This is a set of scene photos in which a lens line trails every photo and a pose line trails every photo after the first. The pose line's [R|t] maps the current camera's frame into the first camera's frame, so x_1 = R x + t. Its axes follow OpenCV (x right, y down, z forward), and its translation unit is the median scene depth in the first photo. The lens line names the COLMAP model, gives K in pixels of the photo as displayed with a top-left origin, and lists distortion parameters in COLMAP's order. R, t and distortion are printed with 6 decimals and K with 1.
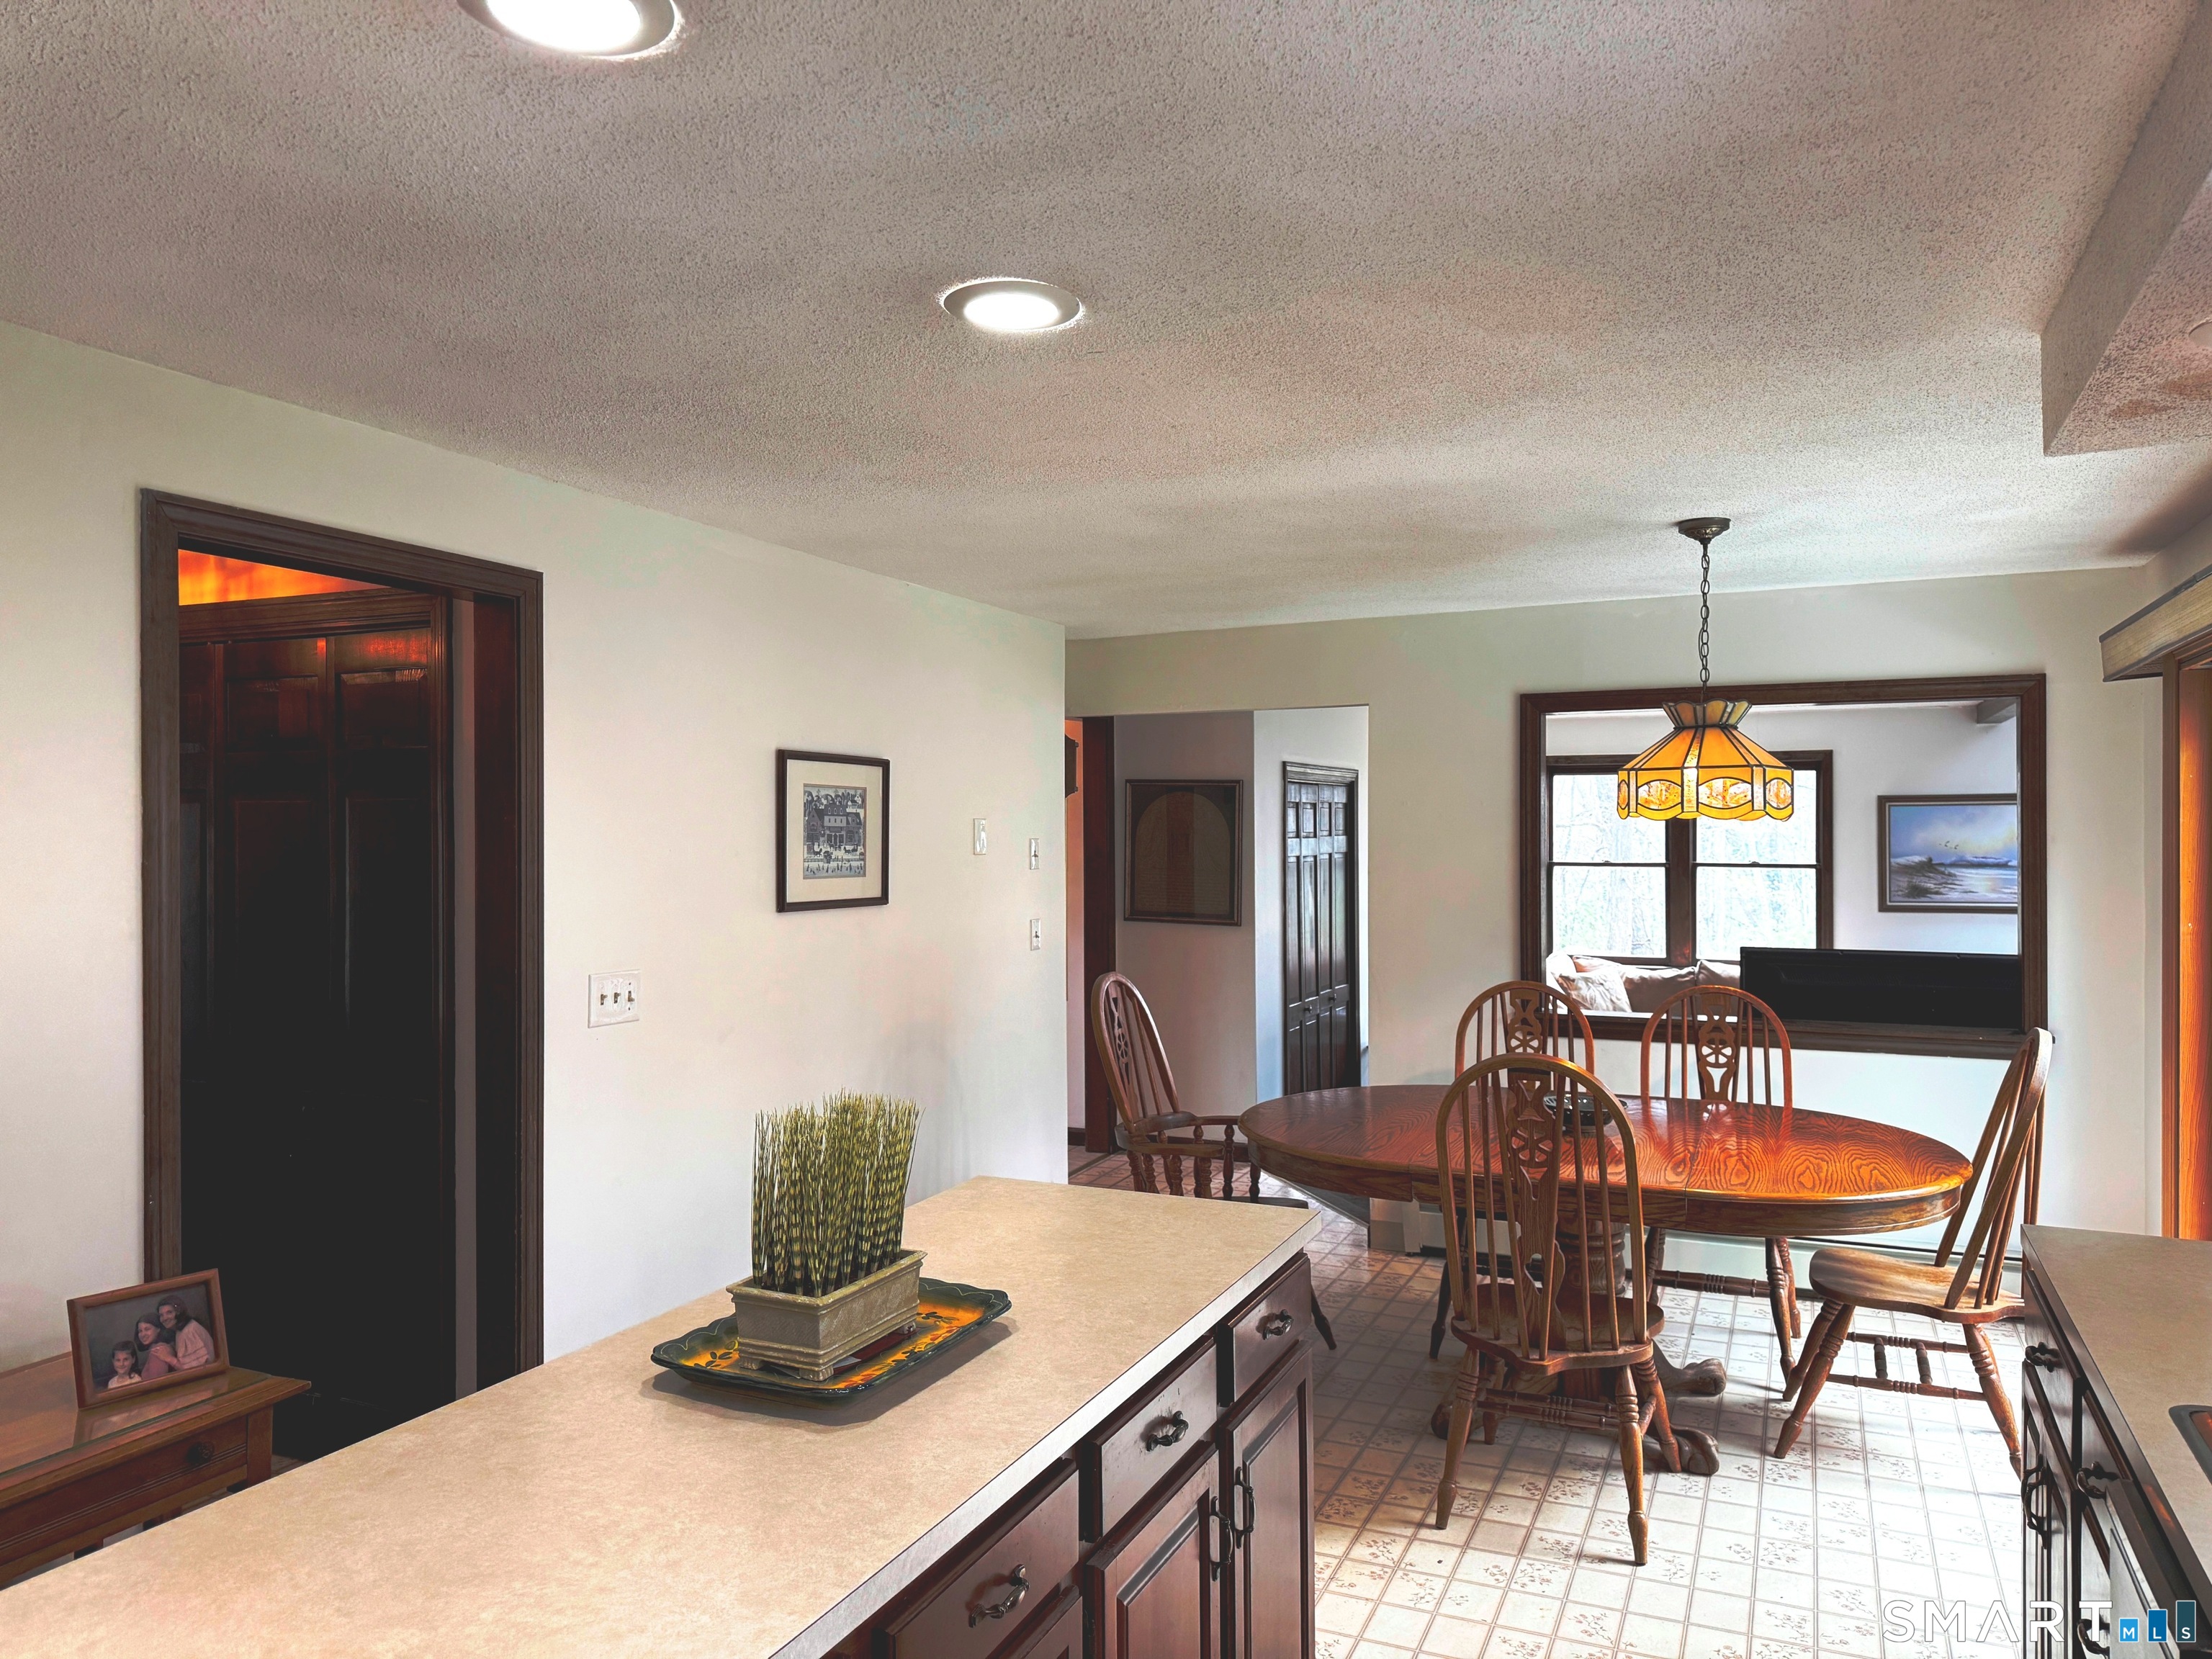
lens RADIAL K [[1536.3, 0, 1102.9], [0, 1536.3, 843.0], [0, 0, 1]] dist [0.133995, -0.207466]
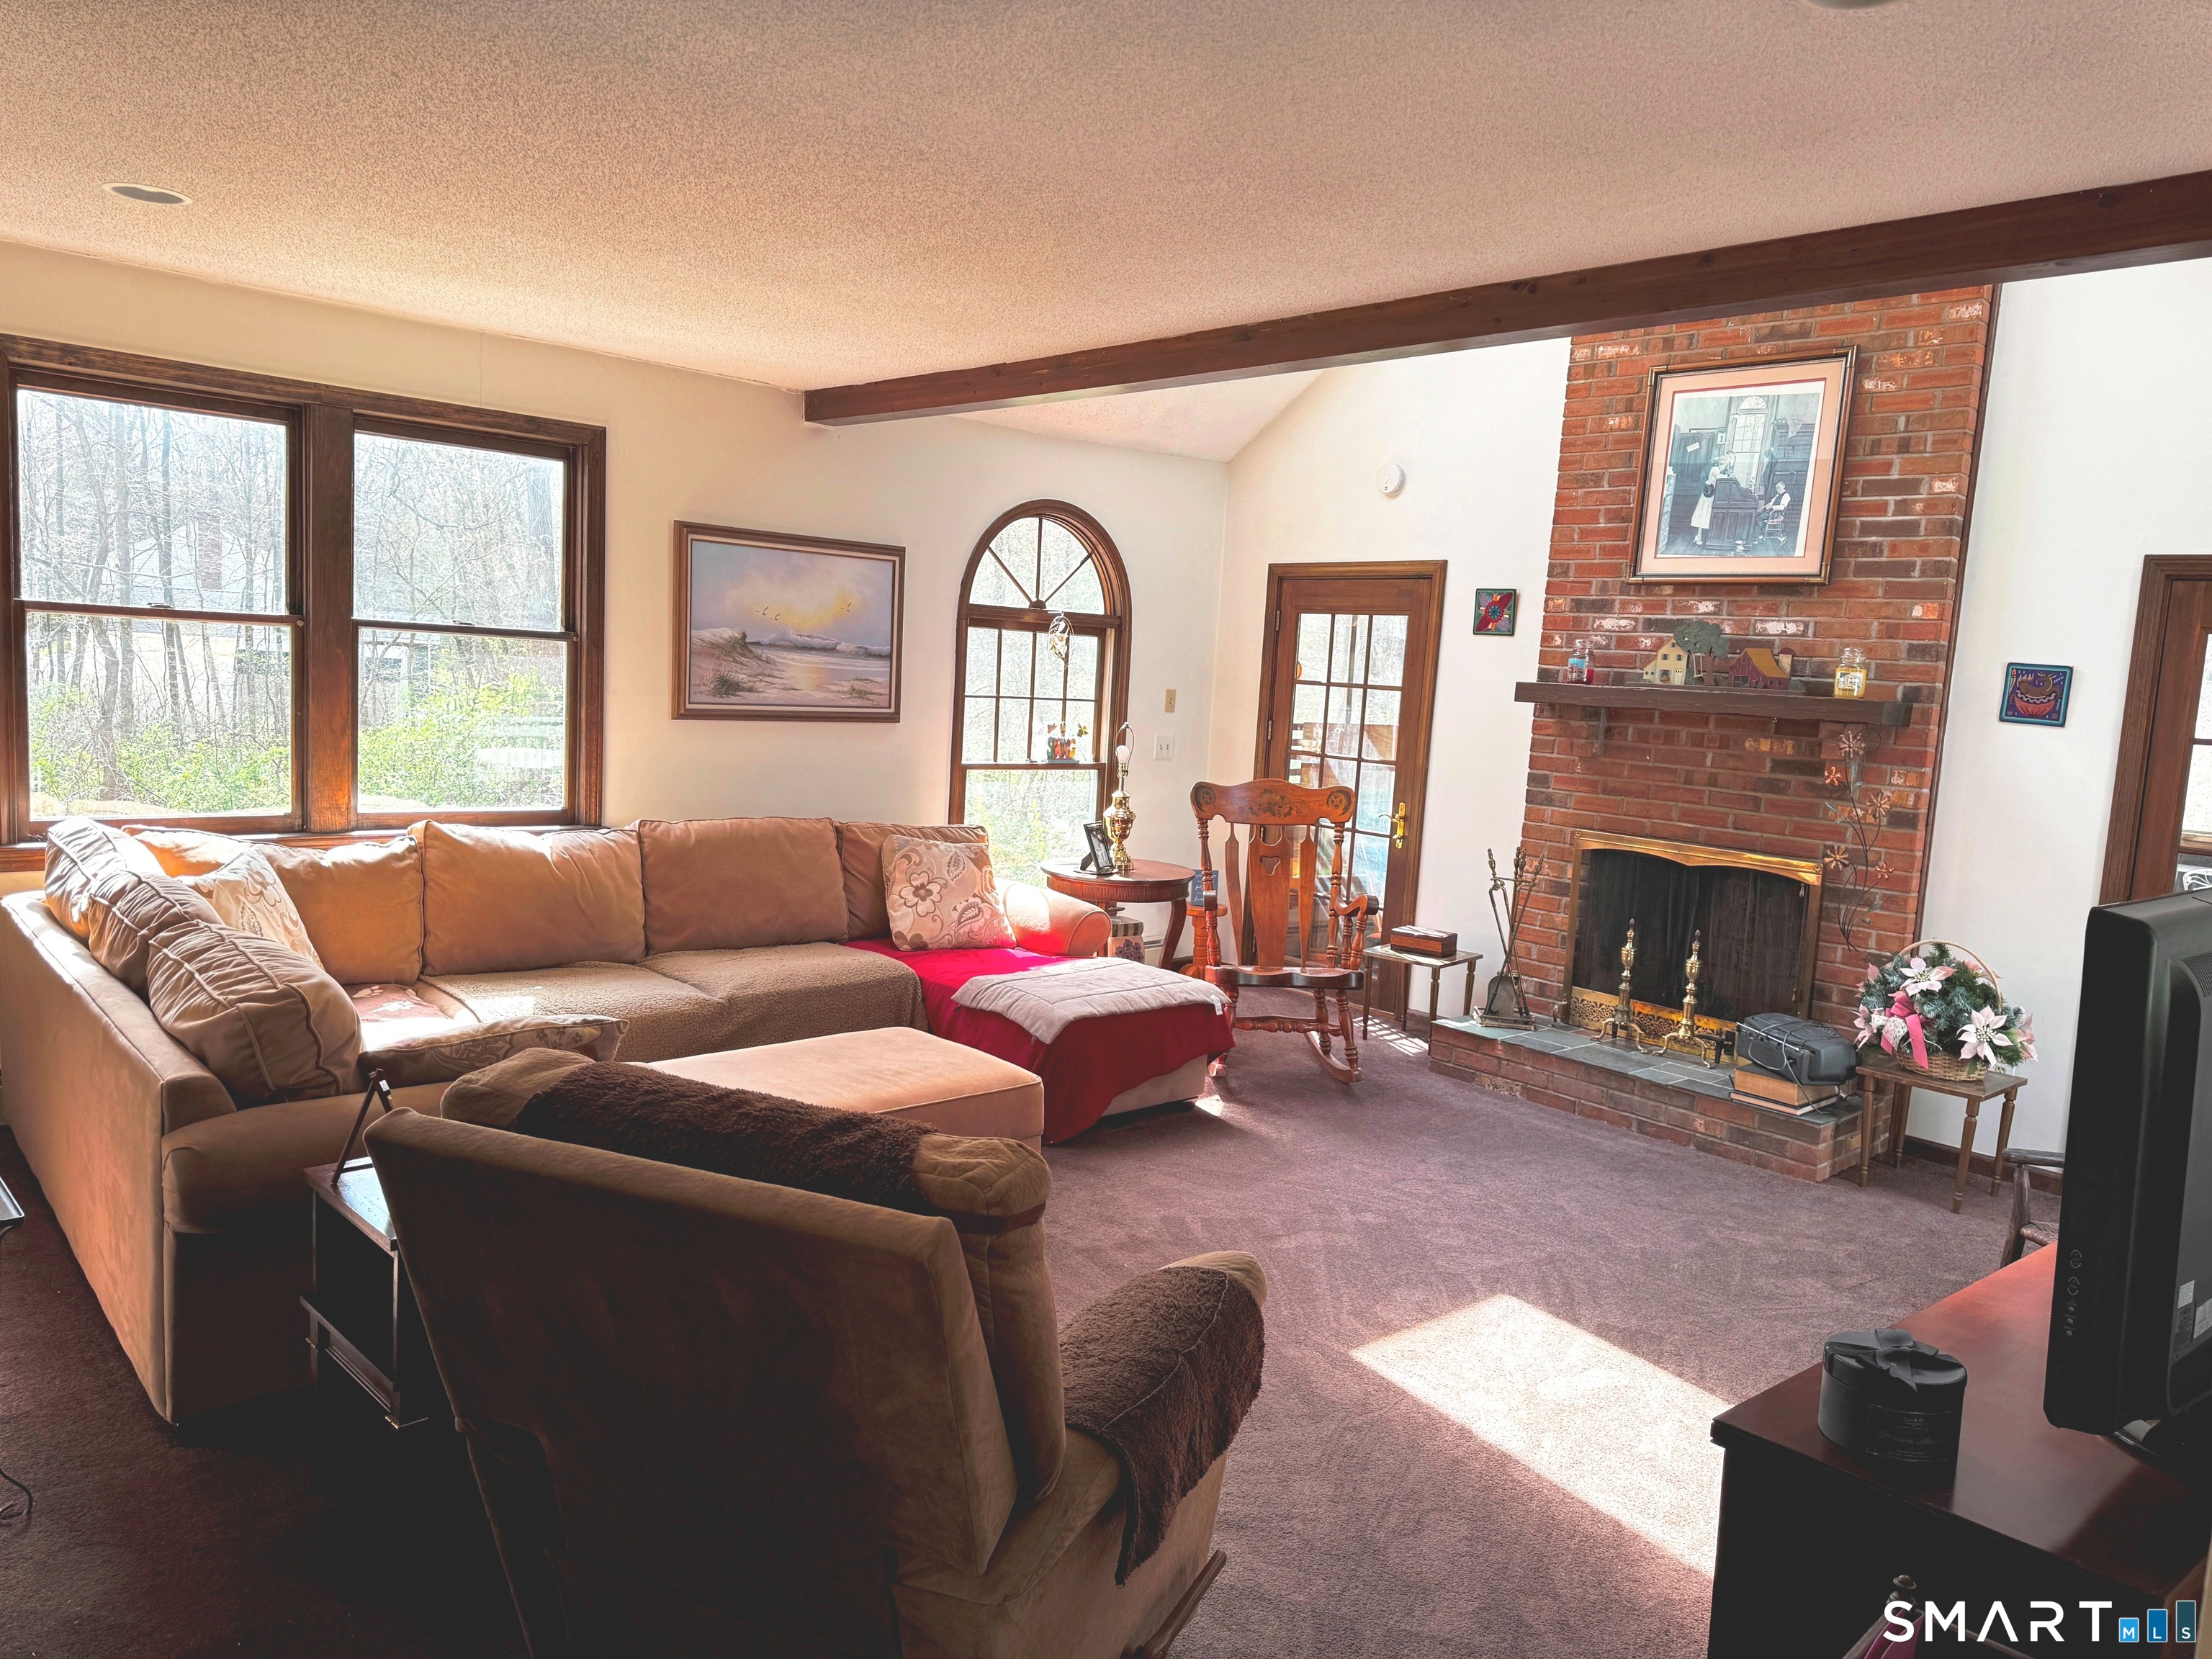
lens RADIAL K [[1536.3, 0, 1102.9], [0, 1536.3, 843.0], [0, 0, 1]] dist [0.133995, -0.207466]
pose [[0.400841, -0.082724, 0.912405, 0.019246], [-0.051205, 0.992335, 0.112466, 0.015870], [-0.914716, -0.091800, 0.393532, 0.618366]]
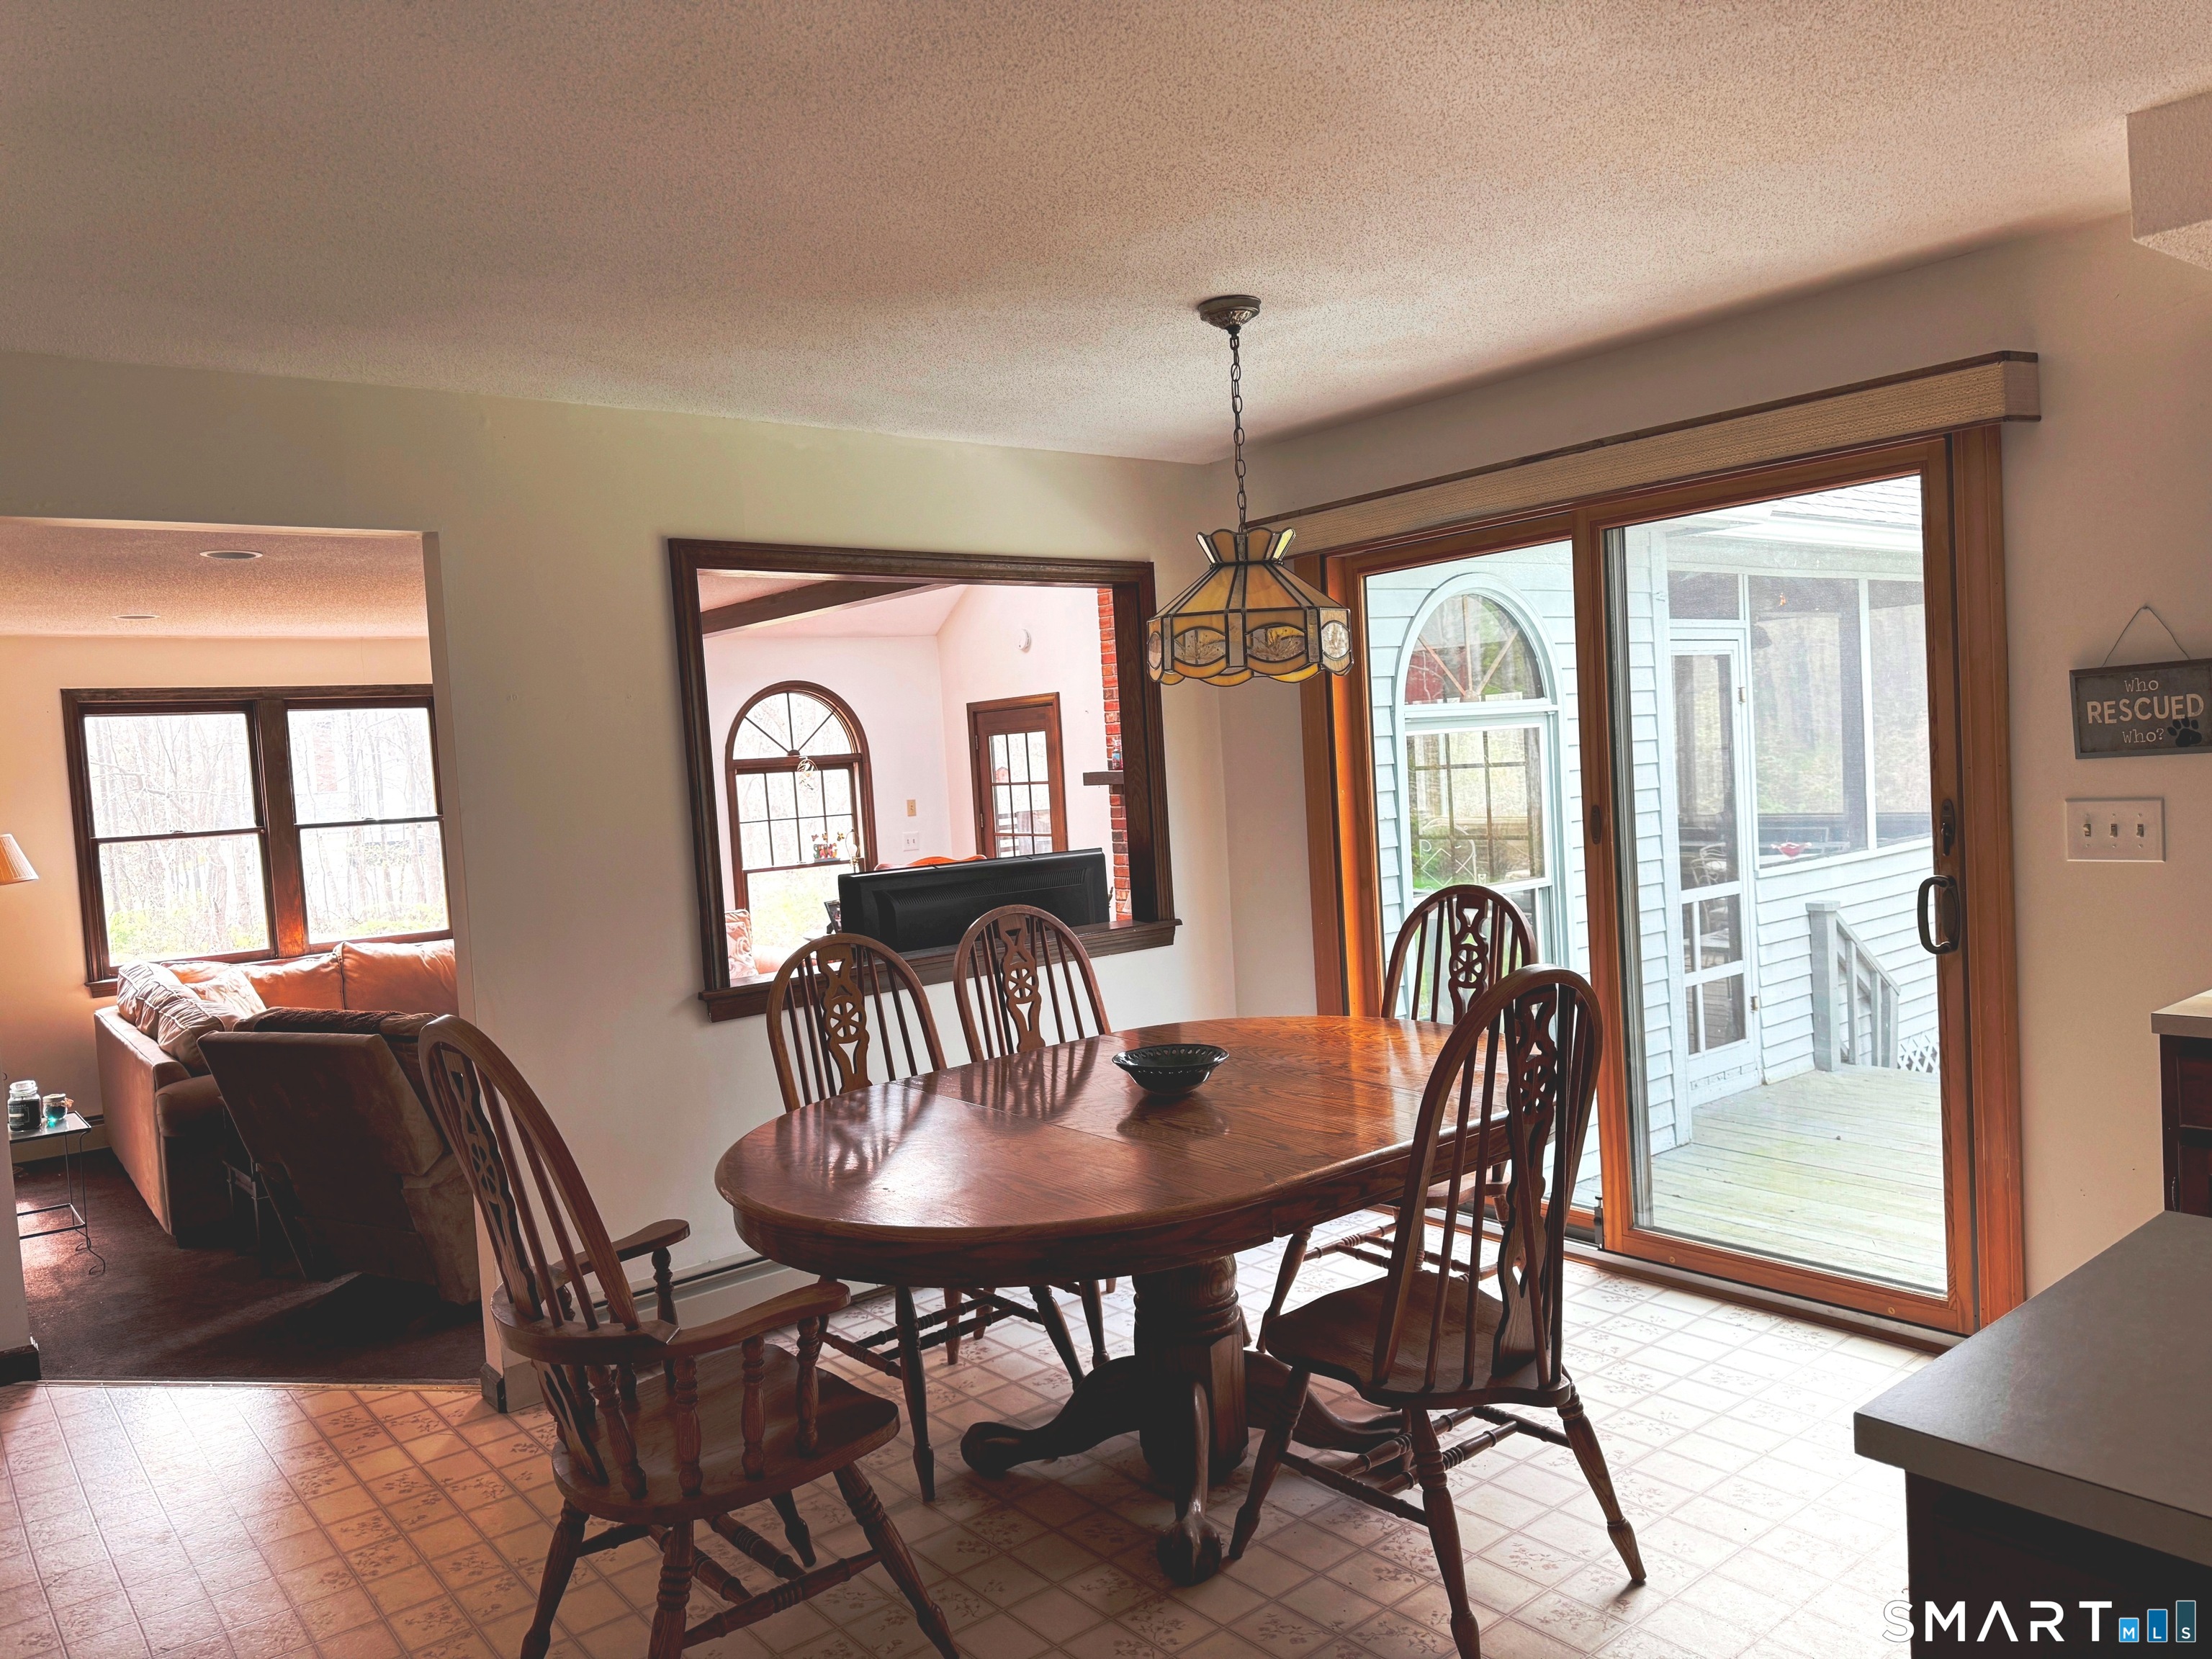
lens RADIAL K [[1536.3, 0, 1102.9], [0, 1536.3, 843.0], [0, 0, 1]] dist [0.133995, -0.207466]
pose [[0.456006, -0.074941, 0.886816, -0.151367], [0.067250, 0.996501, 0.049630, 0.010398], [-0.887432, 0.037007, 0.459450, 0.283931]]
